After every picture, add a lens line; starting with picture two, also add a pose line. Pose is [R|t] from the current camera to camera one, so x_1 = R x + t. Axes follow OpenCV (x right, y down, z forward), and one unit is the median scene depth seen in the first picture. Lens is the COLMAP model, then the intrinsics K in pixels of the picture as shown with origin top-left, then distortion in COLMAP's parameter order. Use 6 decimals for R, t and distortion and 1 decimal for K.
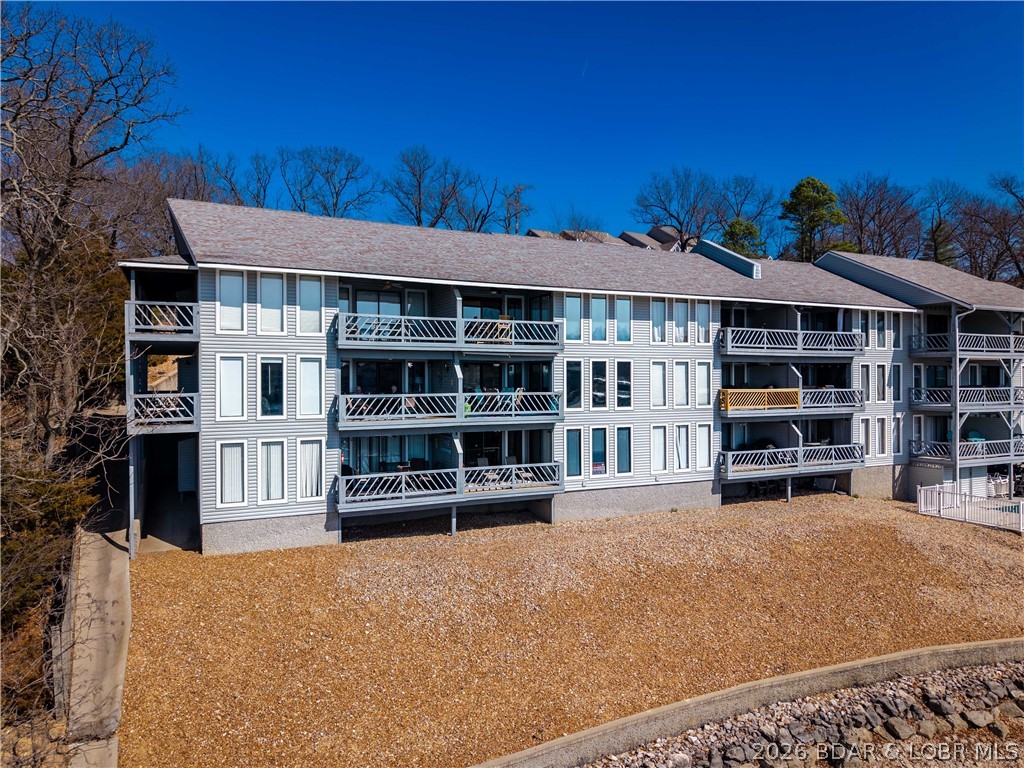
lens RADIAL K [[677.3, 0, 512.0], [0, 677.3, 384.0], [0, 0, 1]] dist [0.059984, -0.084736]
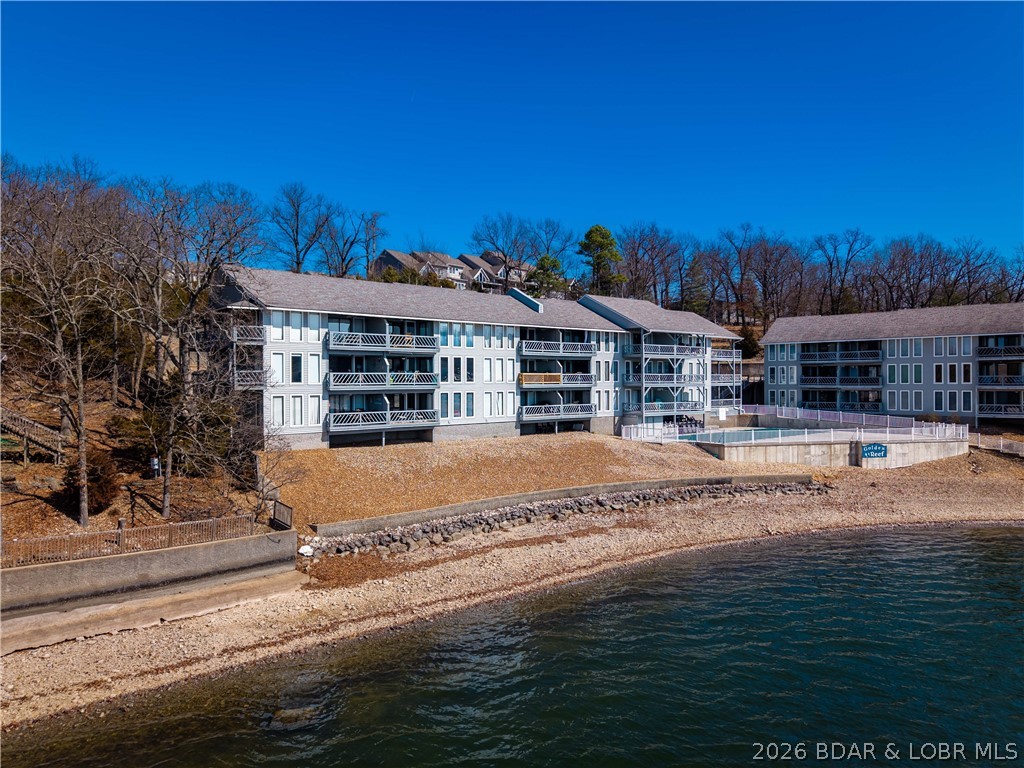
lens RADIAL K [[677.3, 0, 512.0], [0, 677.3, 384.0], [0, 0, 1]] dist [0.059984, -0.084736]
pose [[0.970464, -0.000525, 0.241245, -0.174163], [0.000461, 1.000000, 0.000325, 0.039430], [-0.241245, -0.000204, 0.970464, -0.852644]]
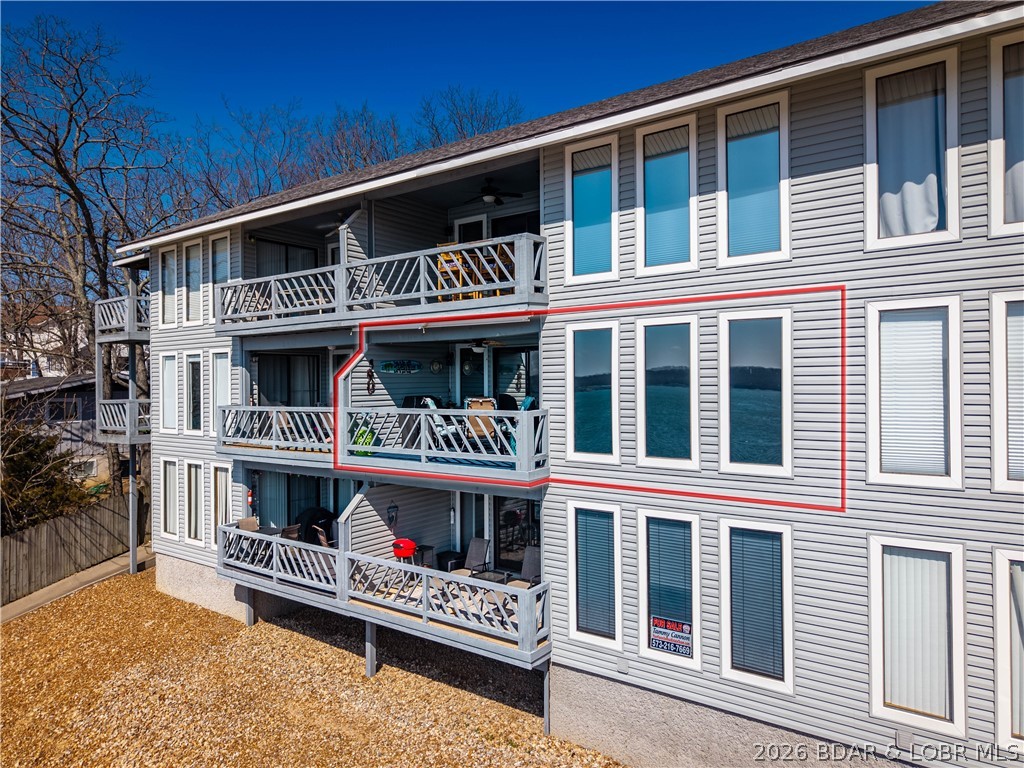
lens RADIAL K [[687.4, 0, 512.0], [0, 687.4, 384.0], [0, 0, 1]] dist [0.005051, -0.000437]
pose [[0.463011, -0.002045, -0.886350, 0.393238], [0.002517, 0.999996, -0.000992, -0.003110], [0.886349, -0.001771, 0.463015, 0.750898]]
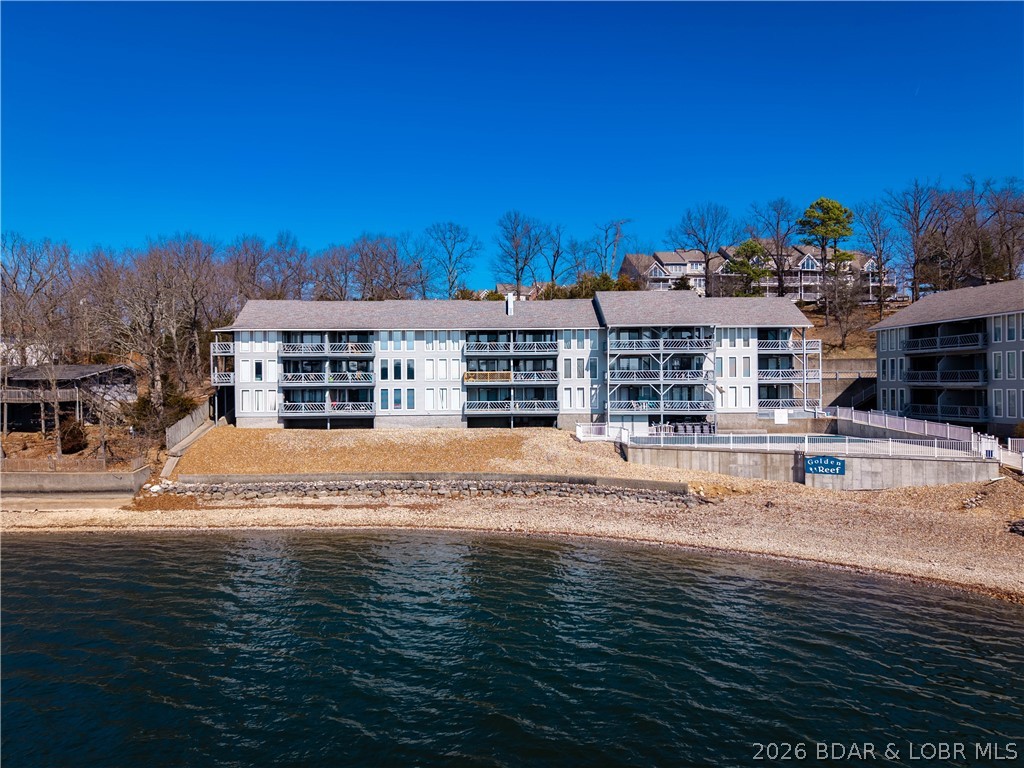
lens RADIAL K [[677.3, 0, 512.0], [0, 677.3, 384.0], [0, 0, 1]] dist [0.059984, -0.084736]
pose [[0.906933, -0.002299, -0.421269, 1.403842], [0.002071, 0.999997, -0.000999, 0.051219], [0.421270, 0.000034, 0.906935, -0.879672]]
